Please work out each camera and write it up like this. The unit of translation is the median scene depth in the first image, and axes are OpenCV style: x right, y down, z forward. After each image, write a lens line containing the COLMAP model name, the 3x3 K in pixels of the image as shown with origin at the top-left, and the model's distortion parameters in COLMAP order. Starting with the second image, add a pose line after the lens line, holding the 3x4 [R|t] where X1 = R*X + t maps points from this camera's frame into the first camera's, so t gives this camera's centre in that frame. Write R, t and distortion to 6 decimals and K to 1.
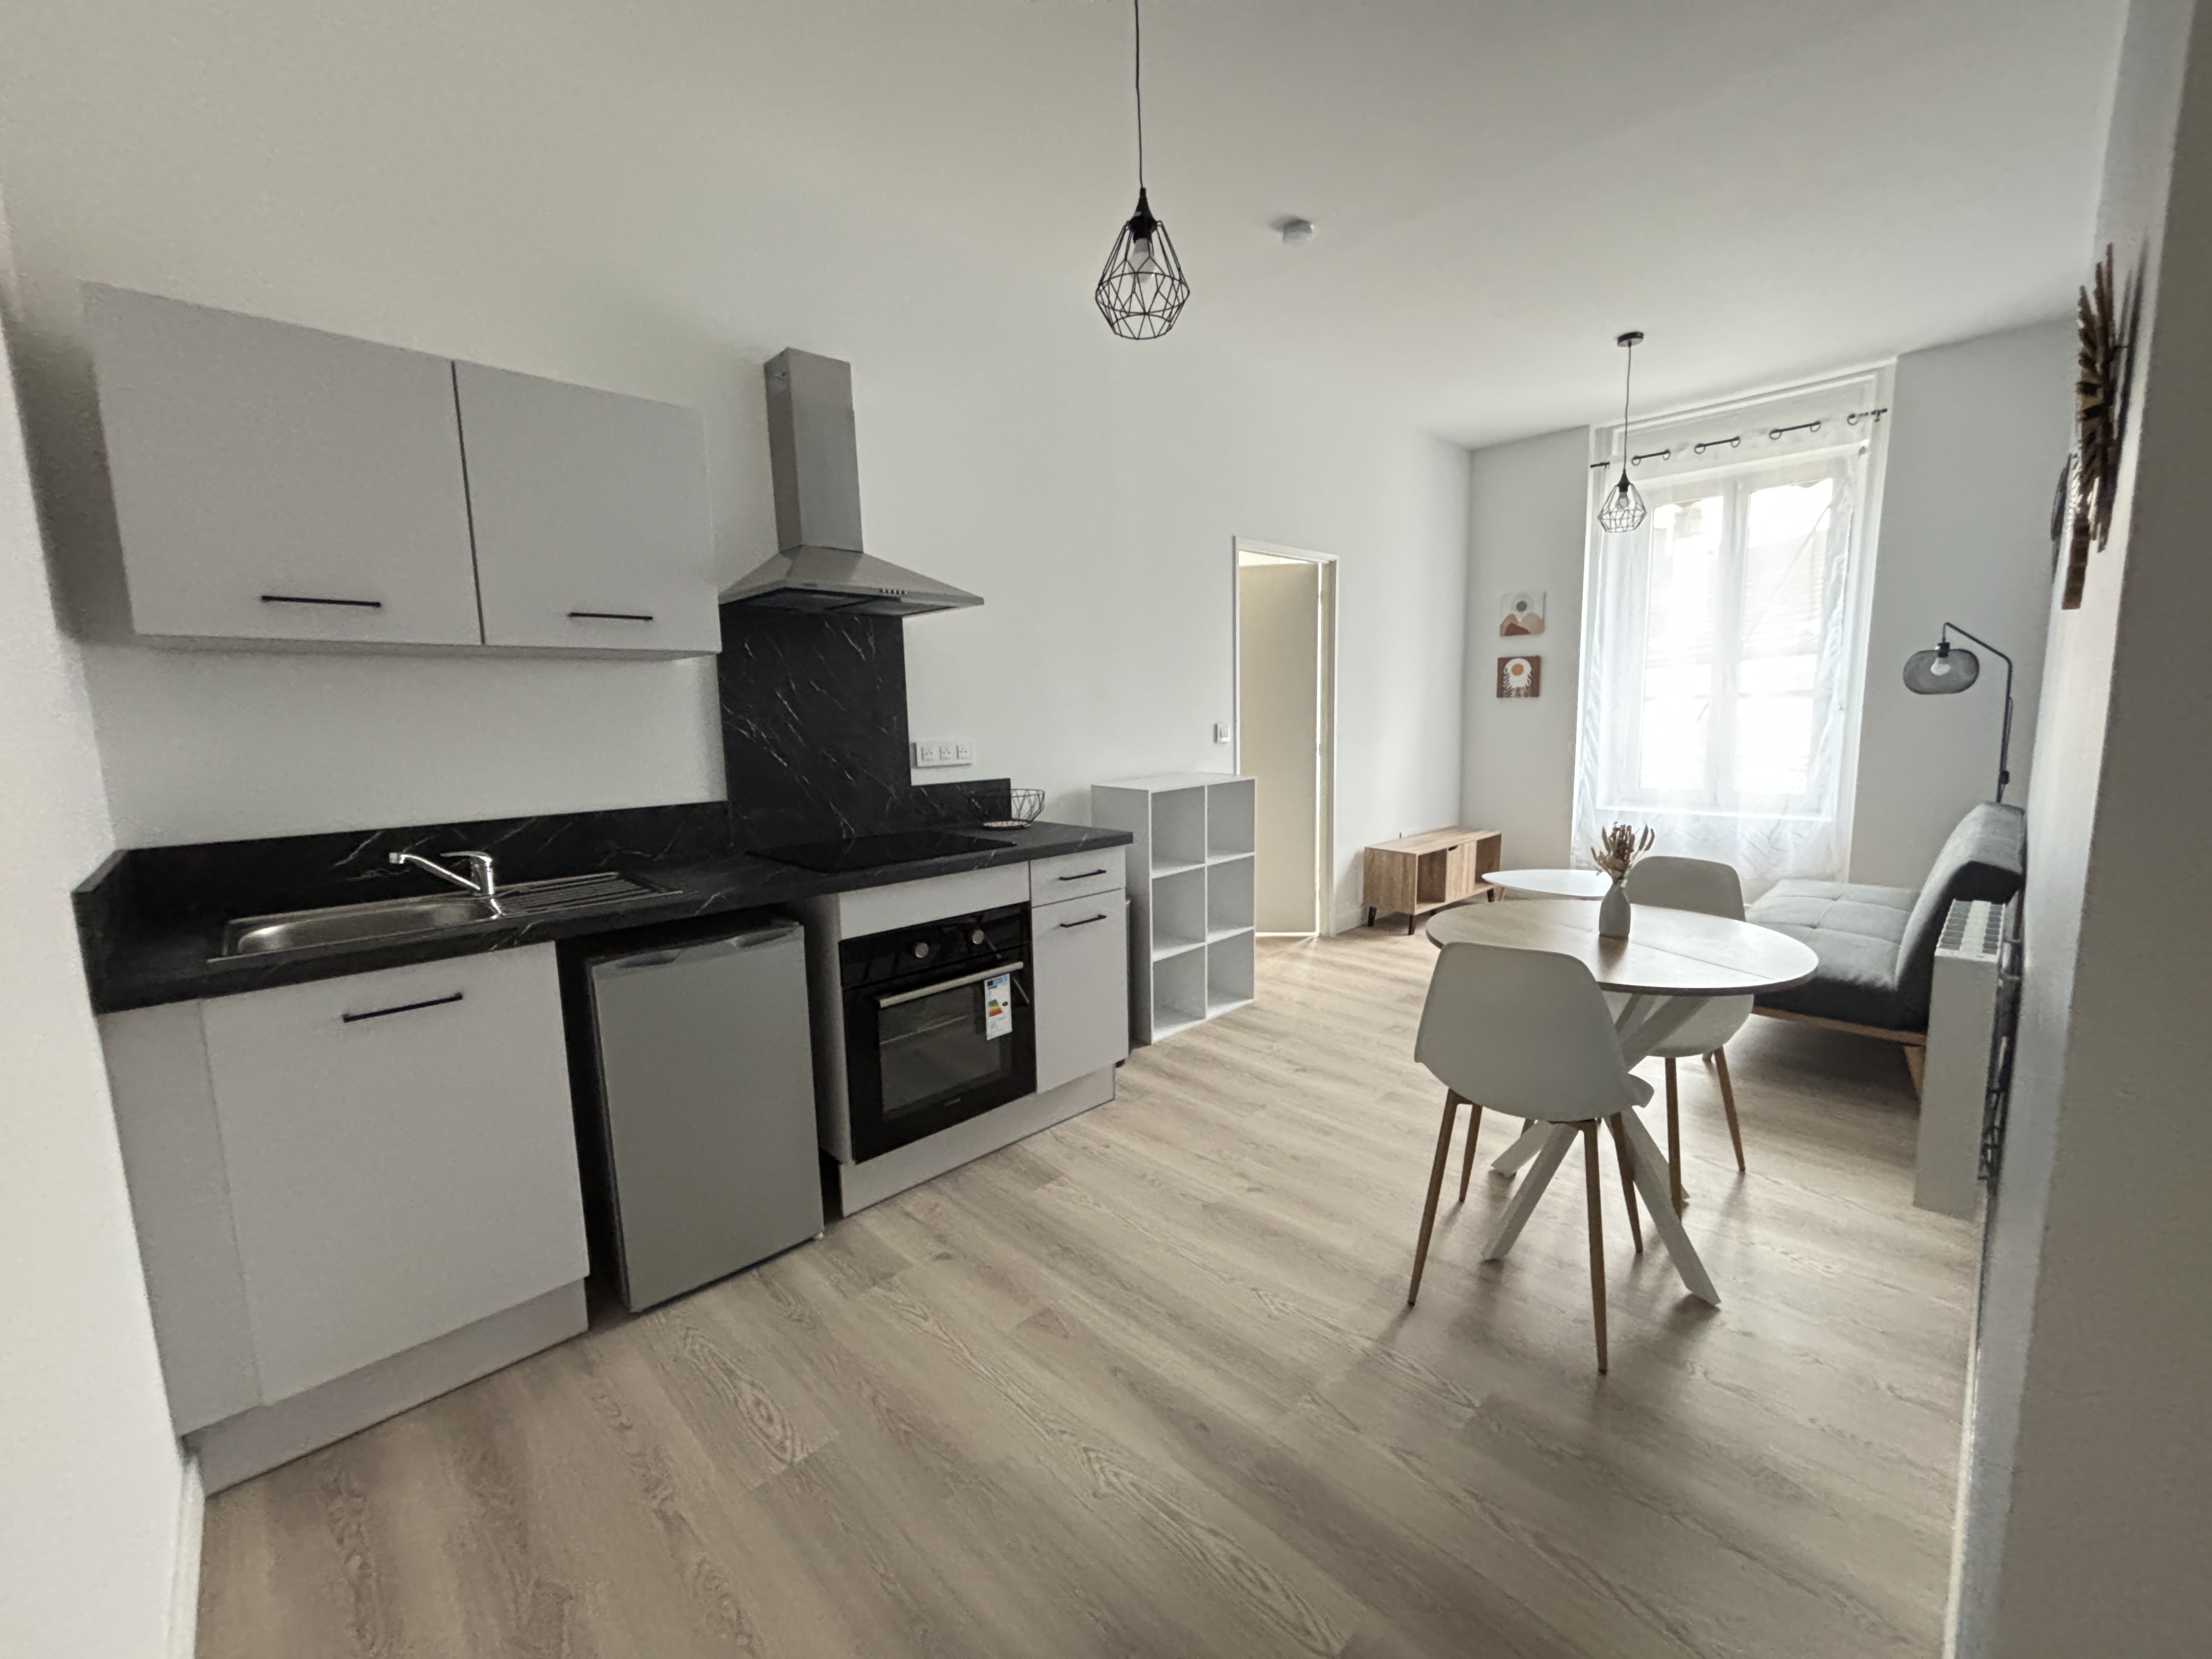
lens RADIAL K [[892.3, 0, 1109.5], [0, 892.3, 825.6], [0, 0, 1]] dist [0.001650, 0.000092]
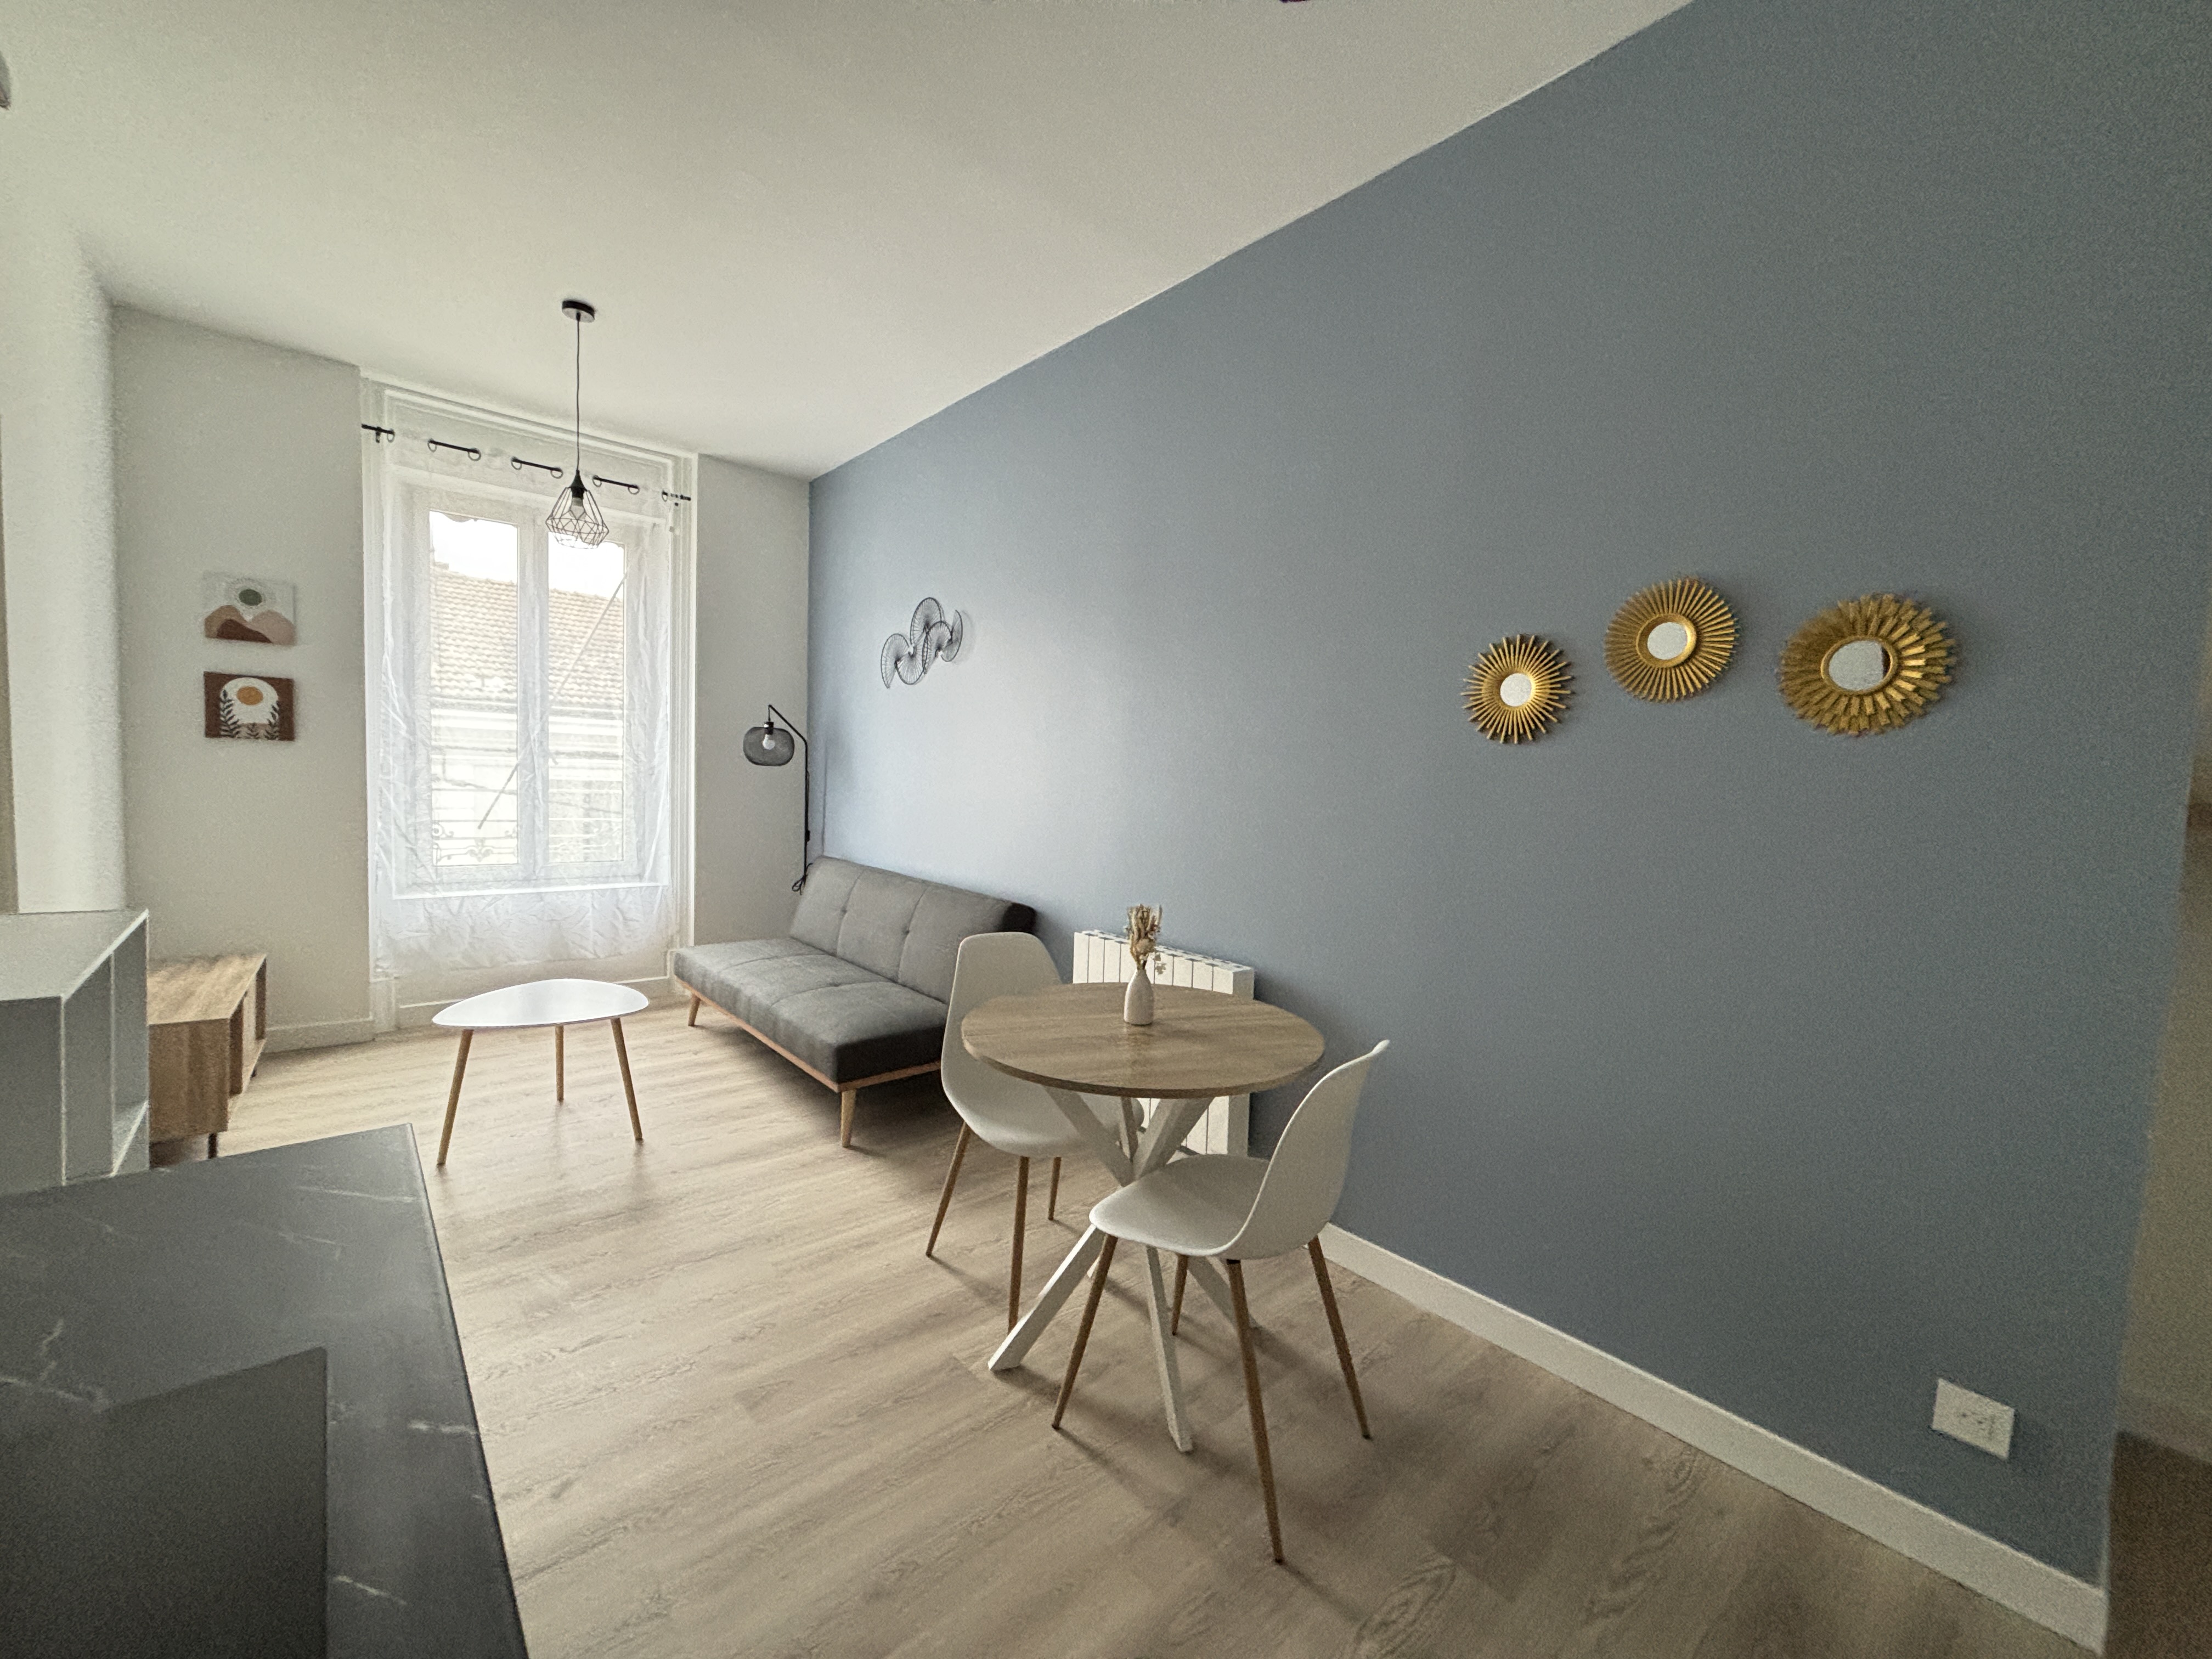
lens RADIAL K [[892.3, 0, 1110.8], [0, 892.3, 827.9], [0, 0, 1]] dist [0.001650, 0.000092]
pose [[0.052995, -0.033739, 0.998025, -0.147175], [0.091852, 0.995357, 0.028771, -0.044591], [-0.994362, 0.090145, 0.055848, 0.373816]]
